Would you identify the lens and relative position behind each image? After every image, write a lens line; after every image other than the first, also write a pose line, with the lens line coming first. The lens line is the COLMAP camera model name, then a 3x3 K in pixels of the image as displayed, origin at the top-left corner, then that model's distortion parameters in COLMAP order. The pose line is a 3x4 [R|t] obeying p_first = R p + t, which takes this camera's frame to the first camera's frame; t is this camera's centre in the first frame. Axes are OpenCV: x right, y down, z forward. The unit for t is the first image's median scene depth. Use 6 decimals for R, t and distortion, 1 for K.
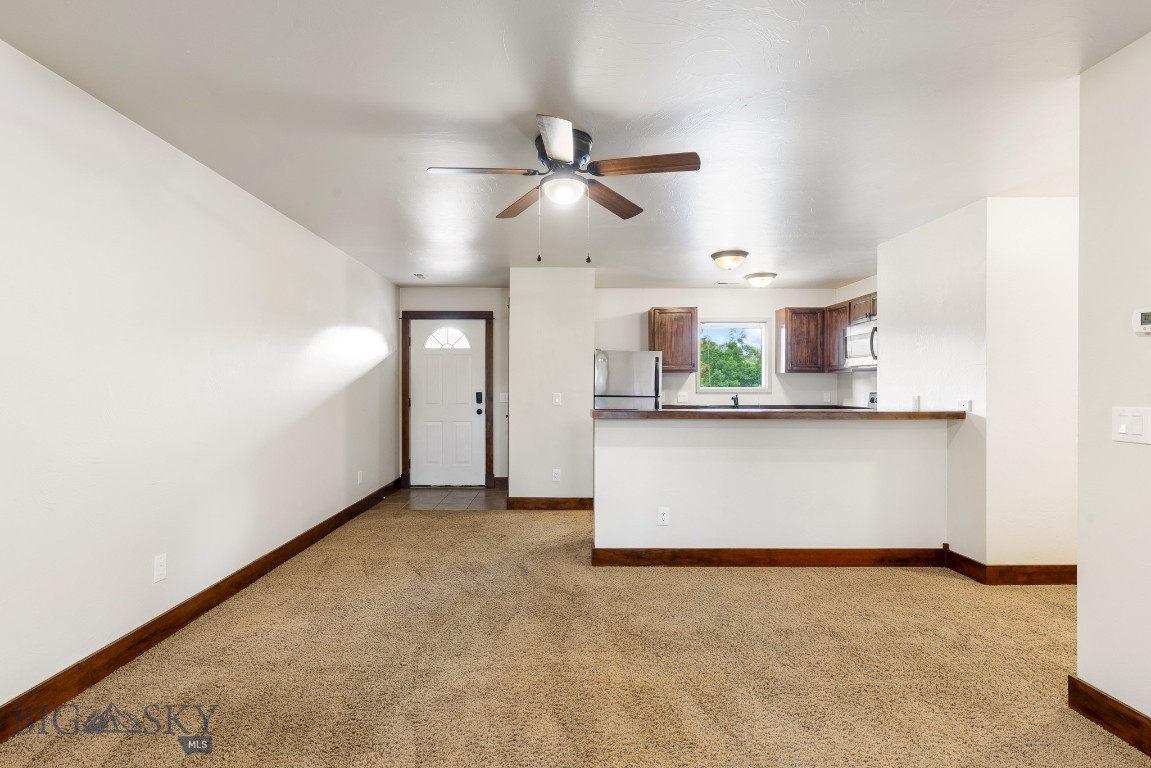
lens RADIAL K [[547.4, 0, 567.4], [0, 547.4, 383.8], [0, 0, 1]] dist [-0.002303, -0.000683]
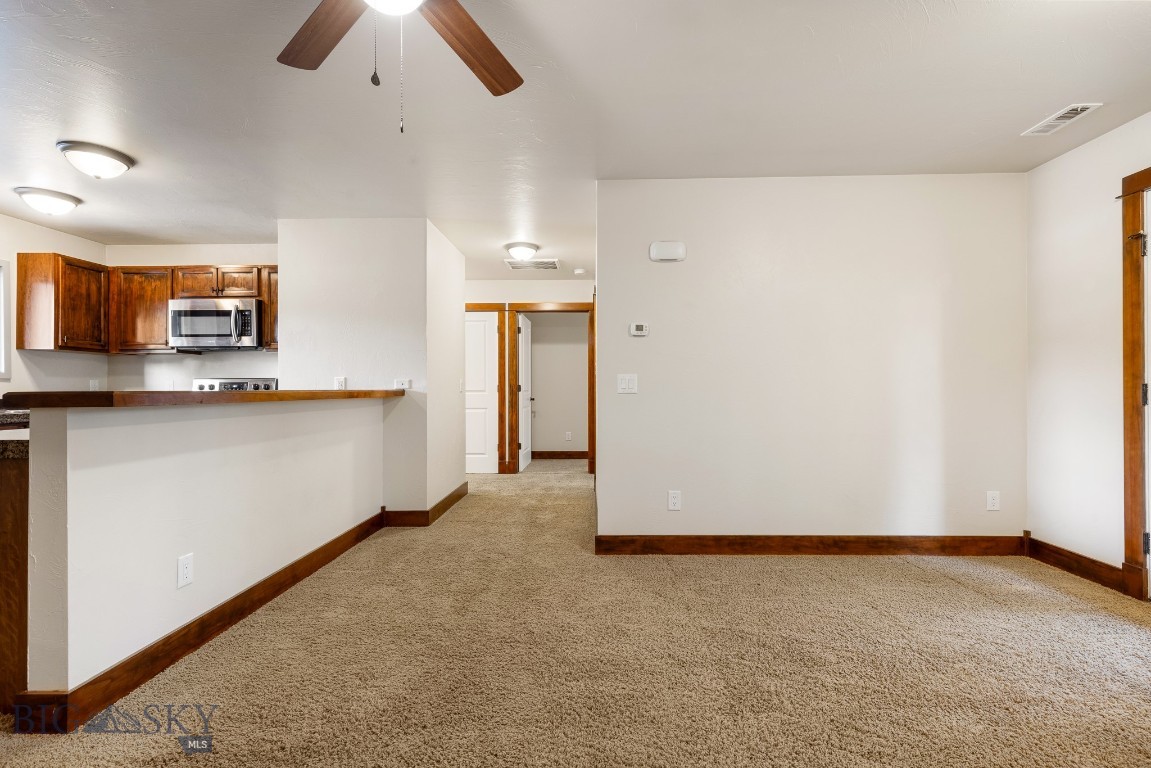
lens RADIAL K [[513.6, 0, 575.5], [0, 513.6, 384.0], [0, 0, 1]] dist [0.004613, 0.000161]
pose [[0.038843, 0.005615, 0.999230, -0.237590], [-0.001569, 0.999983, -0.005558, 0.027740], [-0.999244, -0.001352, 0.038851, 0.360231]]
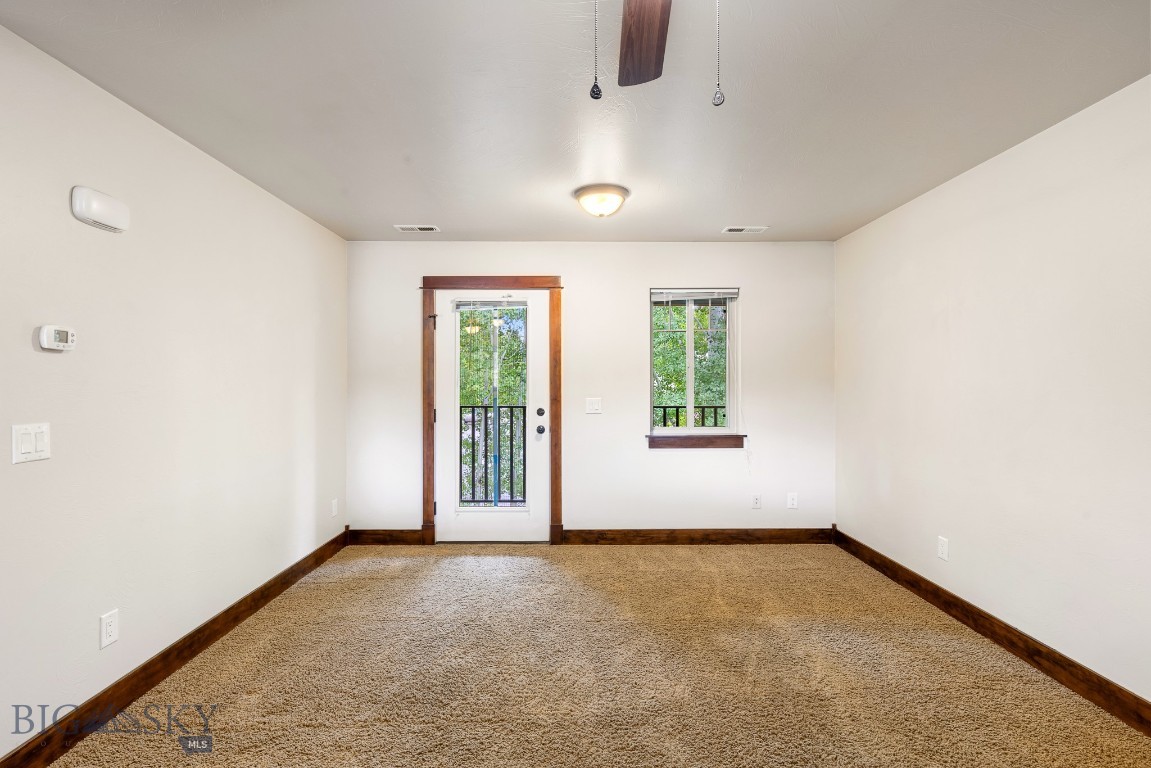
lens RADIAL K [[542.0, 0, 575.5], [0, 542.0, 384.0], [0, 0, 1]] dist [0.000105, -0.000412]
pose [[-0.999990, 0.001326, 0.004309, 0.024116], [0.001314, 0.999995, -0.002713, -0.007778], [-0.004312, -0.002707, -0.999987, 0.632172]]
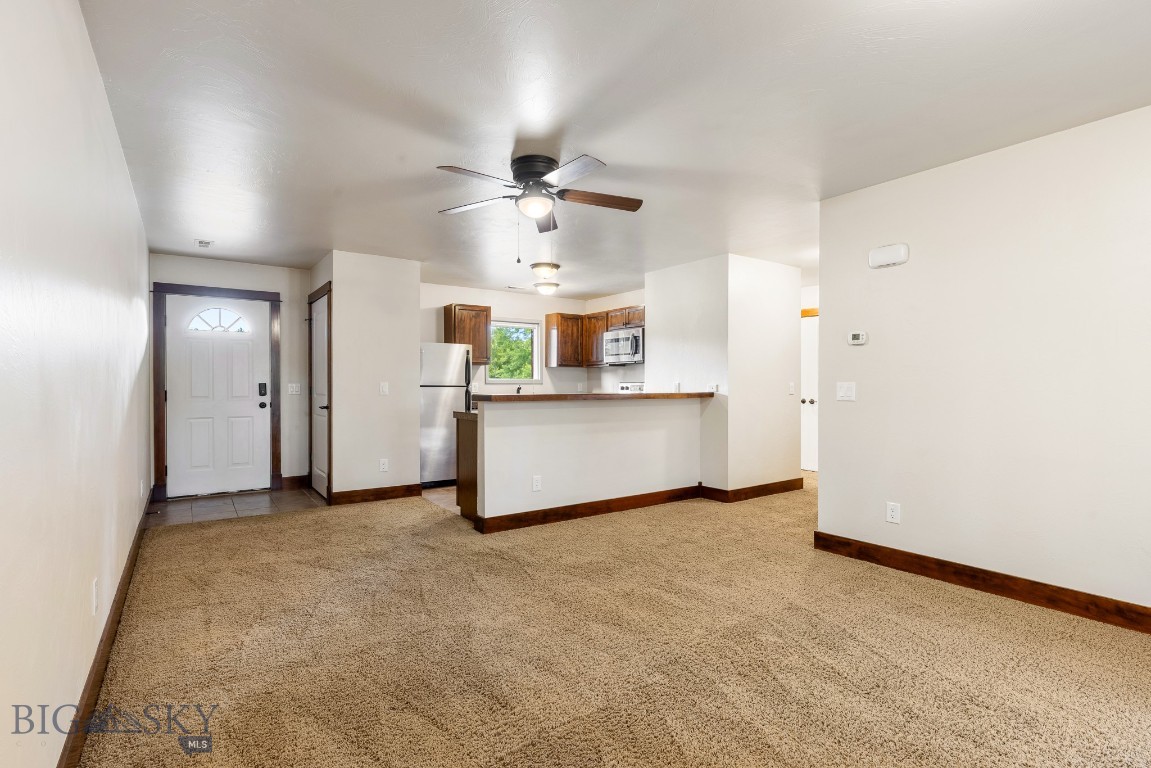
lens RADIAL K [[542.0, 0, 575.5], [0, 542.0, 384.0], [0, 0, 1]] dist [0.000105, -0.000412]
pose [[0.821375, -0.001708, 0.570386, -0.276108], [-0.001625, 0.999984, 0.005334, 0.012605], [-0.570386, -0.005308, 0.821360, -0.010176]]
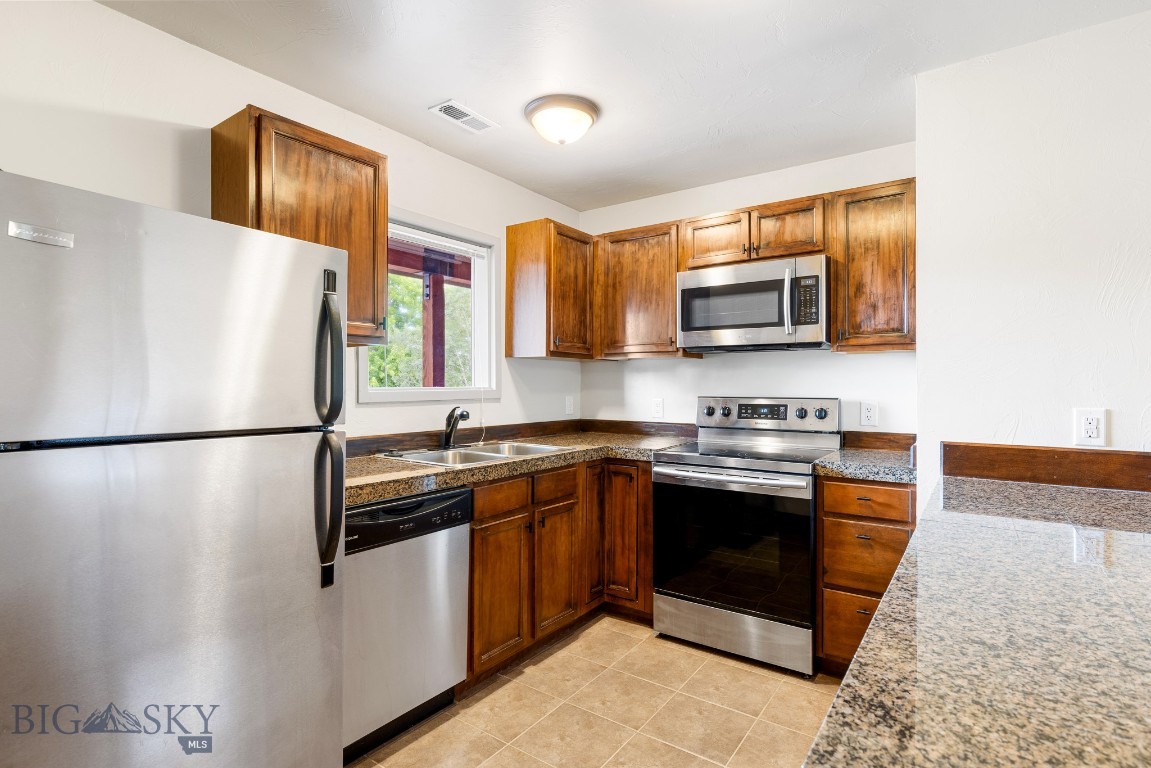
lens RADIAL K [[564.3, 0, 584.1], [0, 564.3, 384.0], [0, 0, 1]] dist [-0.012319, -0.000065]
pose [[0.580169, -0.000442, 0.814496, 0.022230], [-0.005085, 0.999978, 0.004164, 0.001491], [-0.814480, -0.006558, 0.580154, 0.756898]]
